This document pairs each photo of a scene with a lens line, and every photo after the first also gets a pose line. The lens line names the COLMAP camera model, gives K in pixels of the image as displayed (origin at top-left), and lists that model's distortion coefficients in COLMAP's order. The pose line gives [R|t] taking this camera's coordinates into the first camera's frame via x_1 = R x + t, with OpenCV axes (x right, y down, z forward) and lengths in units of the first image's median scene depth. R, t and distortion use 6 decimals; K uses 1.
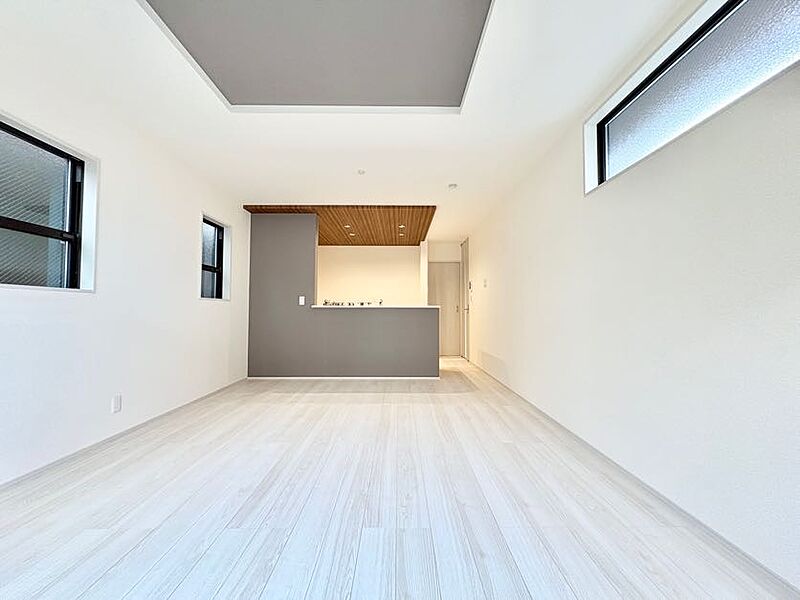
lens RADIAL K [[318.1, 0, 400.3], [0, 318.1, 301.7], [0, 0, 1]] dist [-0.002409, 0.000939]
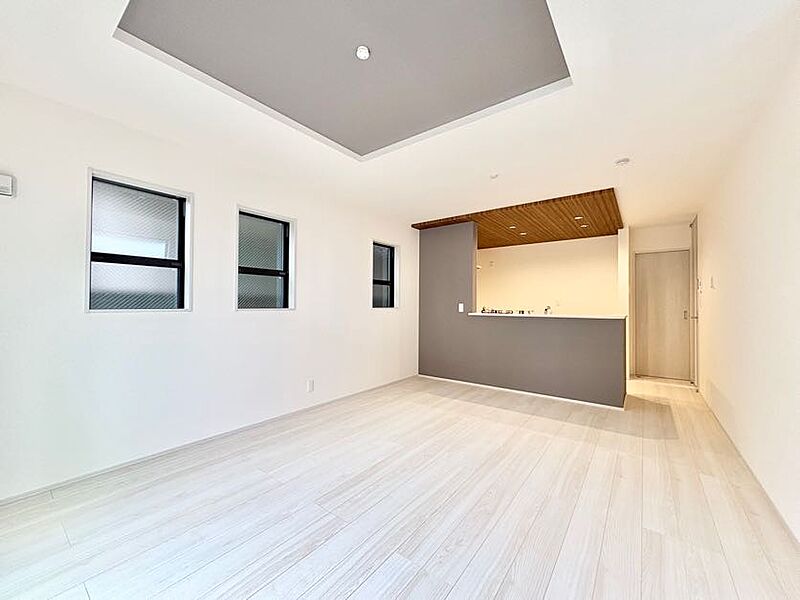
lens RADIAL K [[318.1, 0, 400.4], [0, 318.1, 303.9], [0, 0, 1]] dist [-0.002409, 0.000939]
pose [[0.792208, 0.002001, -0.610248, 0.189218], [0.013178, 0.999705, 0.020385, -0.045615], [0.610109, -0.024191, 0.791948, 0.069402]]
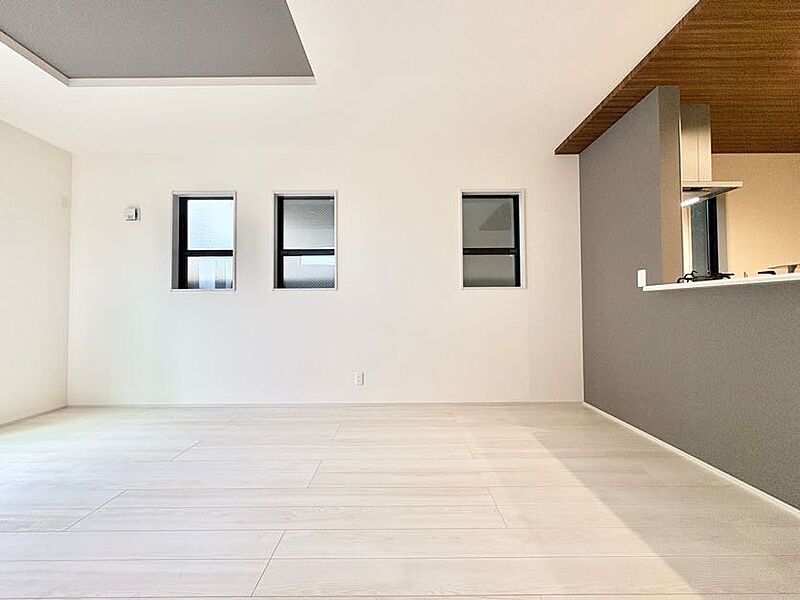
lens RADIAL K [[318.1, 0, 396.7], [0, 318.1, 303.0], [0, 0, 1]] dist [-0.002409, 0.000939]
pose [[-0.000910, -0.015034, -0.999887, 0.214348], [0.037141, 0.999197, -0.015057, 0.031561], [0.999310, -0.037151, -0.000350, 0.704359]]
